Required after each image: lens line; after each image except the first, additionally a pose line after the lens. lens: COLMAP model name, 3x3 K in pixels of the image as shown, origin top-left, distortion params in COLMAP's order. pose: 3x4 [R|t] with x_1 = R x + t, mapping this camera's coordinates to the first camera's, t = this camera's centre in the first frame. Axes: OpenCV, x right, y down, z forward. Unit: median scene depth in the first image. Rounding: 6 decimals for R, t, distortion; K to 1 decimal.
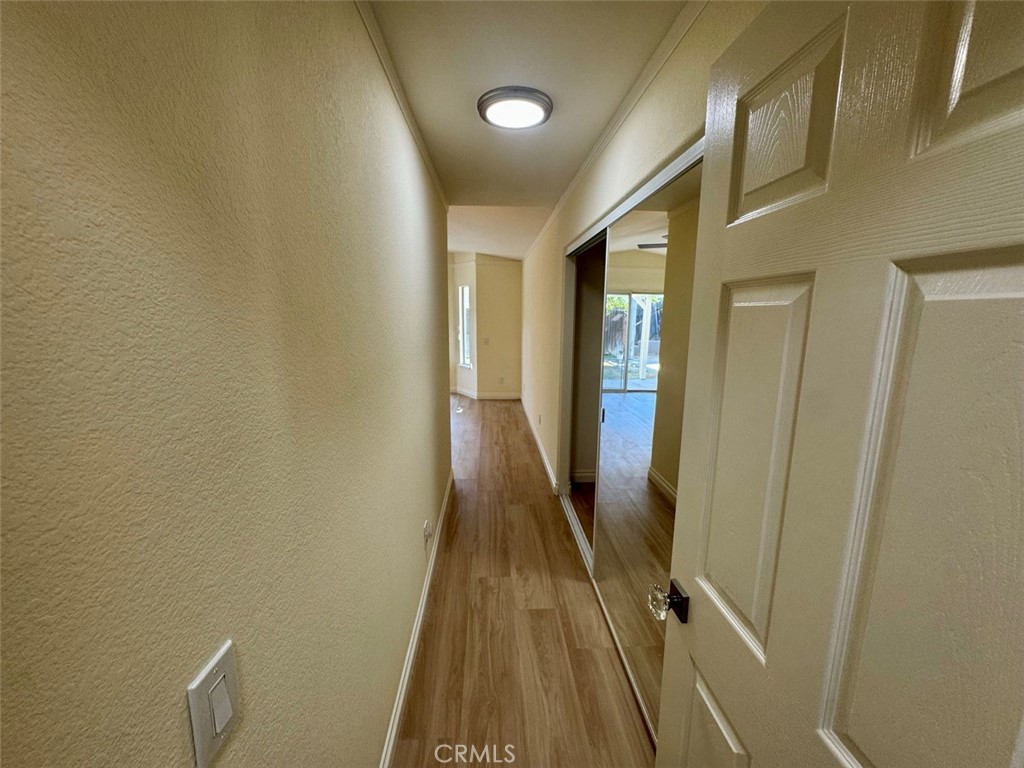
lens RADIAL K [[410.1, 0, 512.6], [0, 410.1, 382.9], [0, 0, 1]] dist [-0.006796, 0.000055]
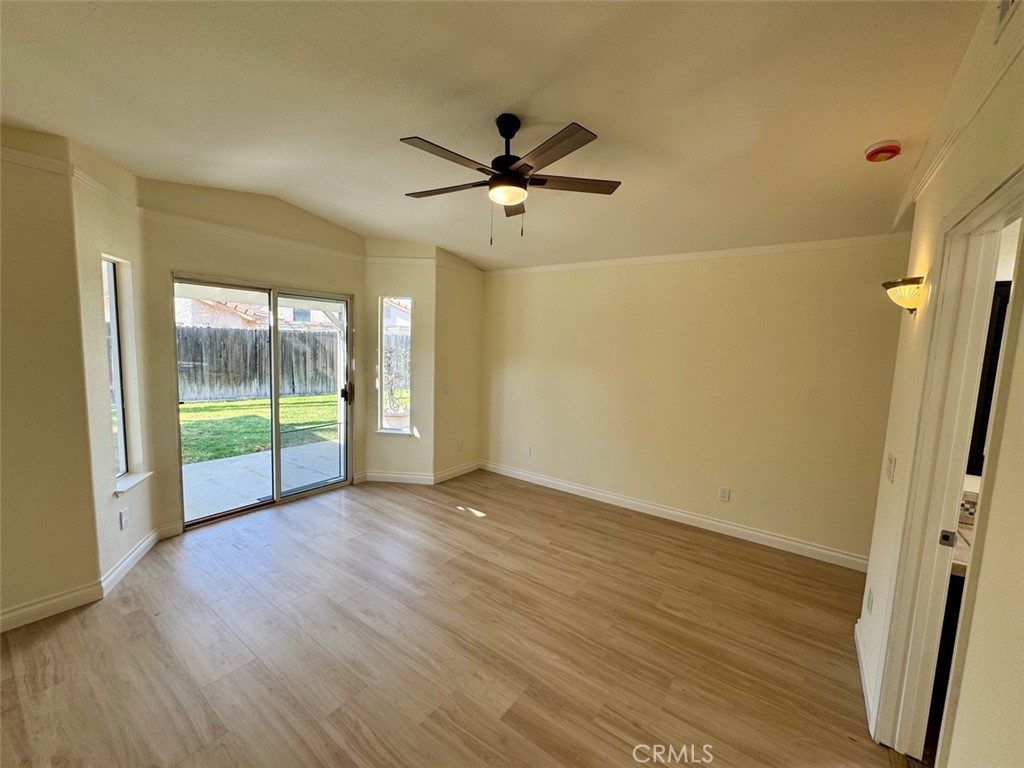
lens RADIAL K [[410.1, 0, 518.3], [0, 410.1, 382.1], [0, 0, 1]] dist [-0.006796, 0.000055]
pose [[0.626971, -0.057136, 0.776945, -0.477326], [0.095339, 0.995438, -0.003732, -0.097520], [-0.773187, 0.076413, 0.629558, 0.512581]]
